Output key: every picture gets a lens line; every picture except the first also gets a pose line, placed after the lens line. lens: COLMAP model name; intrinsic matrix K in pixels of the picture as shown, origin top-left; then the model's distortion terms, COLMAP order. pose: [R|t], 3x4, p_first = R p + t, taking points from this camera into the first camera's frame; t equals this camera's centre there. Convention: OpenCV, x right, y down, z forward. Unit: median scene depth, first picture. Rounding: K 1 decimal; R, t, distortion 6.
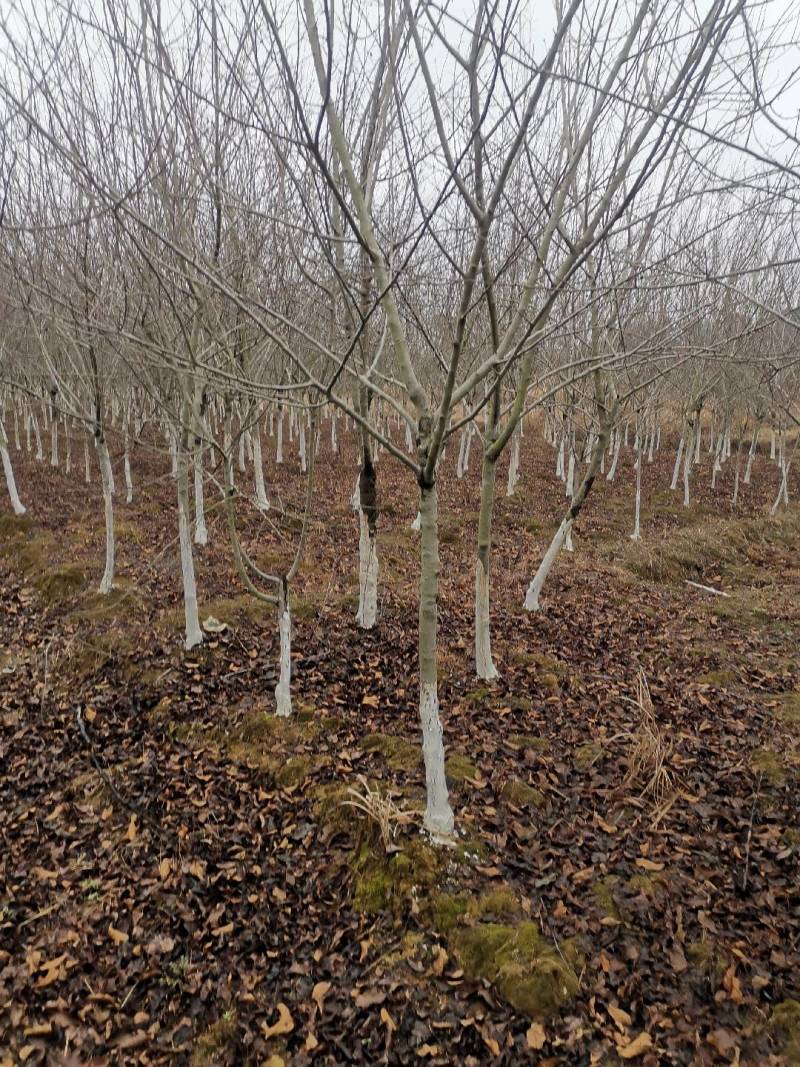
lens RADIAL K [[834.9, 0, 396.6], [0, 834.9, 533.2], [0, 0, 1]] dist [0.039714, -0.009470]
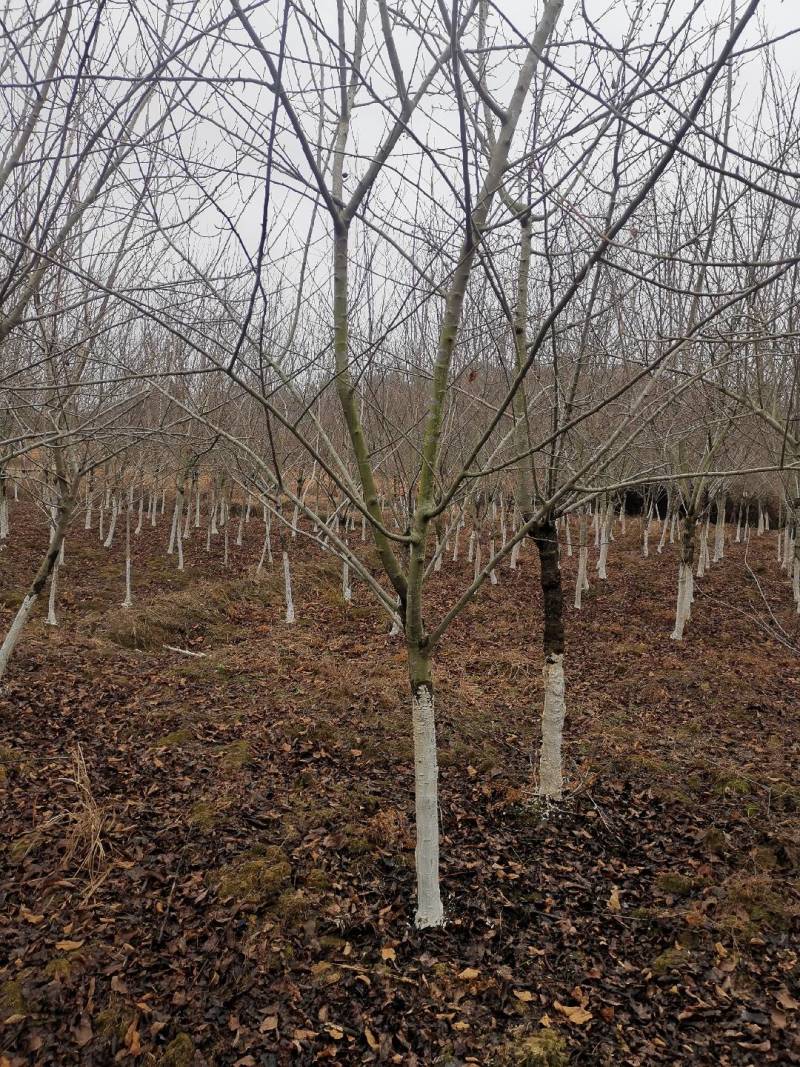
lens RADIAL K [[834.9, 0, 396.6], [0, 834.9, 533.2], [0, 0, 1]] dist [0.039714, -0.009470]
pose [[0.845450, -0.030856, 0.533163, 0.085745], [0.070556, 0.996032, -0.054238, -0.010955], [-0.529374, 0.083474, 0.844272, -0.080779]]
